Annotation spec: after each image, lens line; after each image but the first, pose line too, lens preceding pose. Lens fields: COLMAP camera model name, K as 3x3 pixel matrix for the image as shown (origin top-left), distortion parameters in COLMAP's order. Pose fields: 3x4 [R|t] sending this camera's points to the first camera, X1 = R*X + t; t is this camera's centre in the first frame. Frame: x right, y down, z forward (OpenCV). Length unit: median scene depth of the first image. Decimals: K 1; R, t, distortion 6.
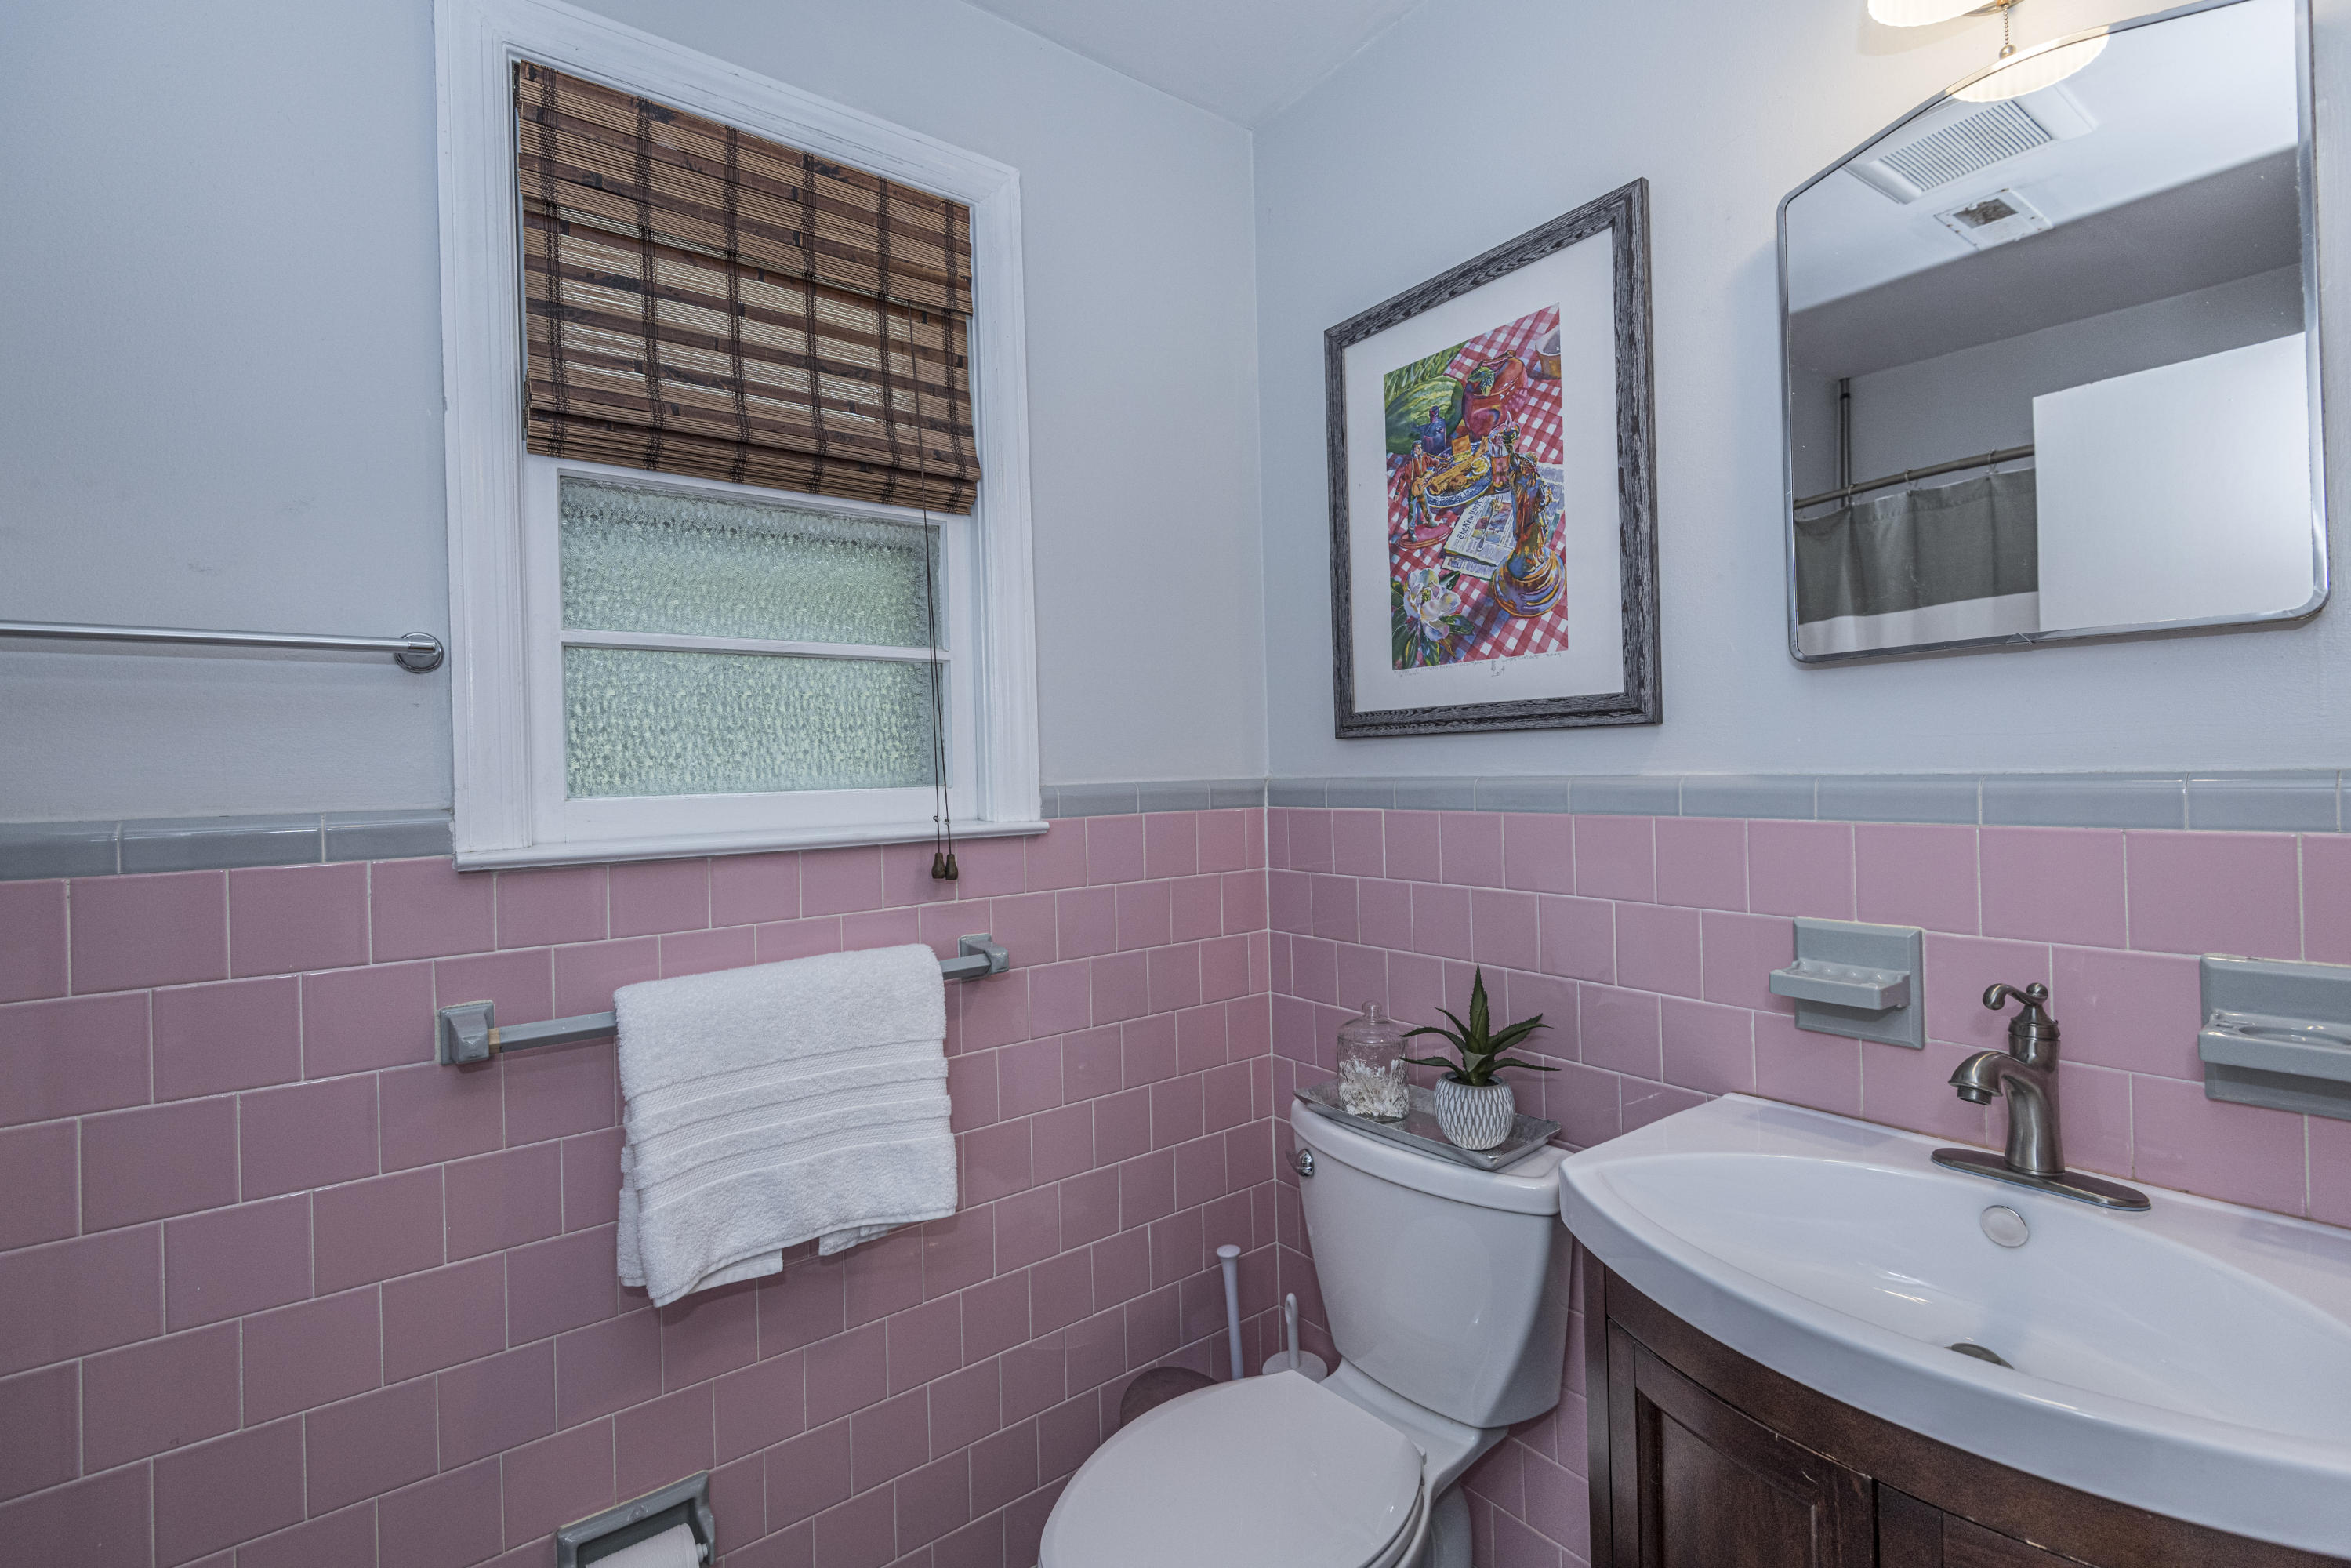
lens RADIAL K [[1056.5, 0, 1179.0], [0, 1056.5, 777.0], [0, 0, 1]] dist [0.024603, -0.012213]
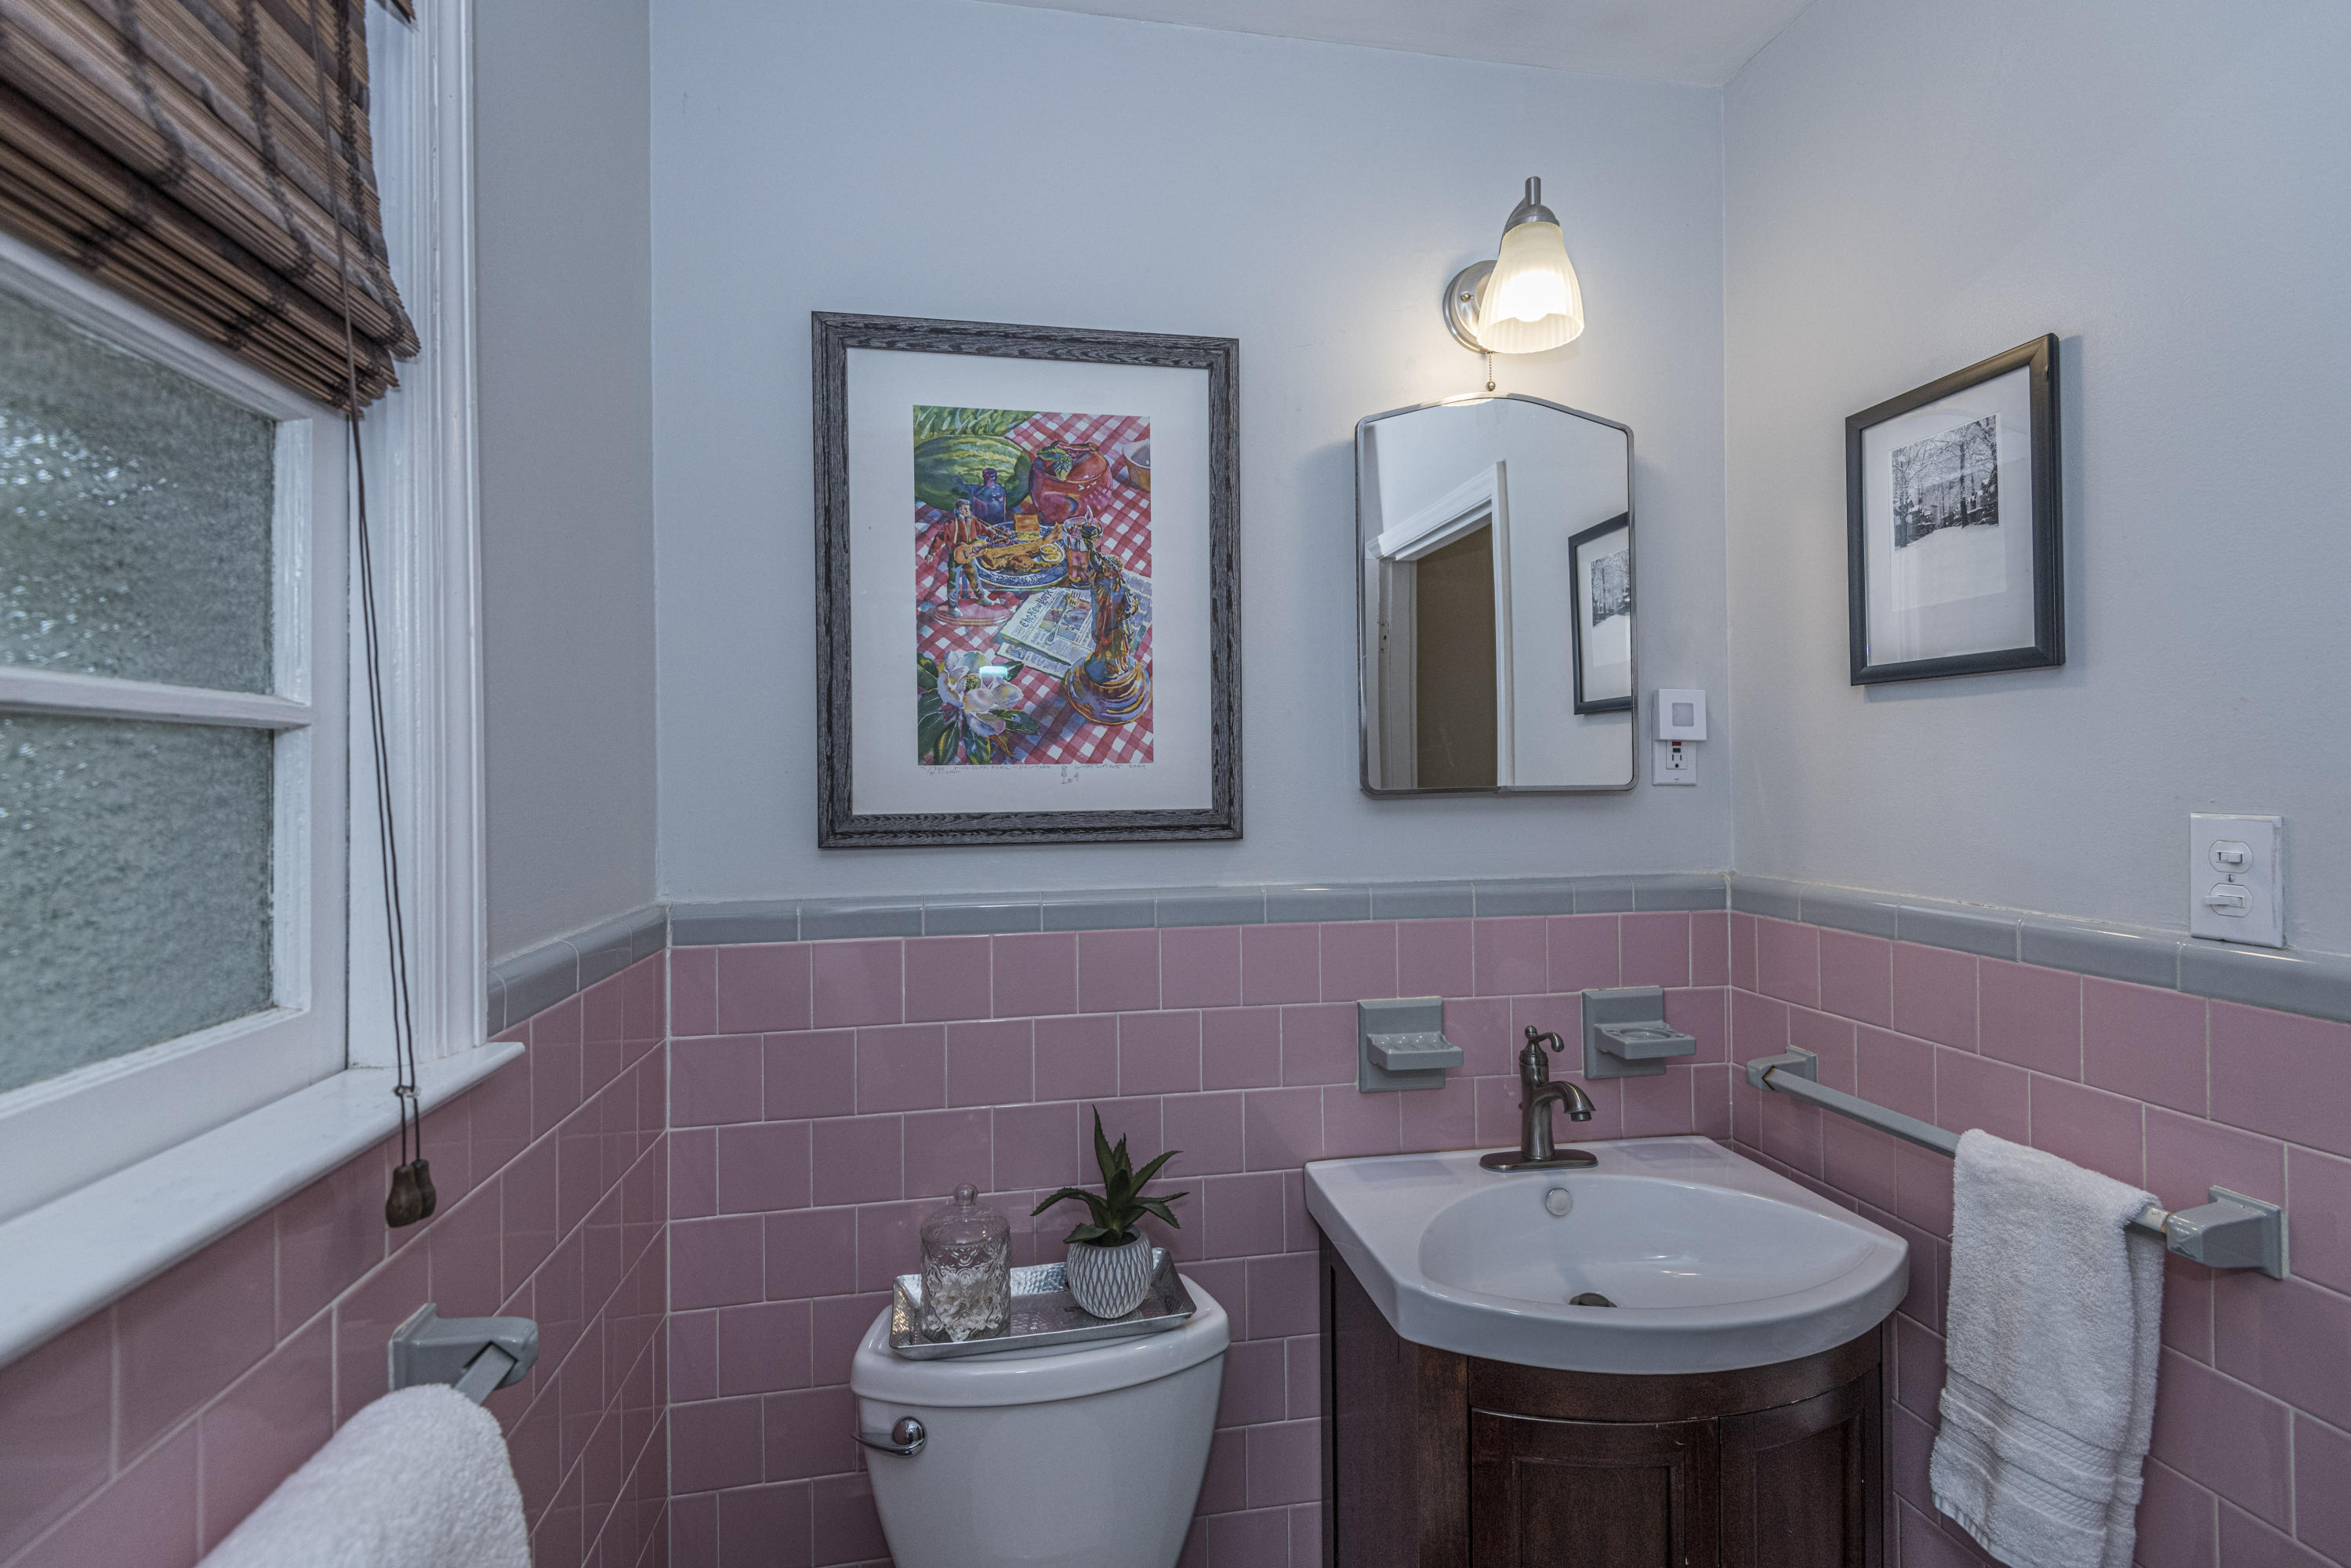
lens RADIAL K [[1056.5, 0, 1179.0], [0, 1056.5, 766.9], [0, 0, 1]] dist [0.024603, -0.012213]
pose [[0.461524, 0.022455, 0.886843, -0.467238], [0.007055, 0.999555, -0.028980, -0.080886], [-0.887099, 0.019631, 0.461161, 0.481441]]
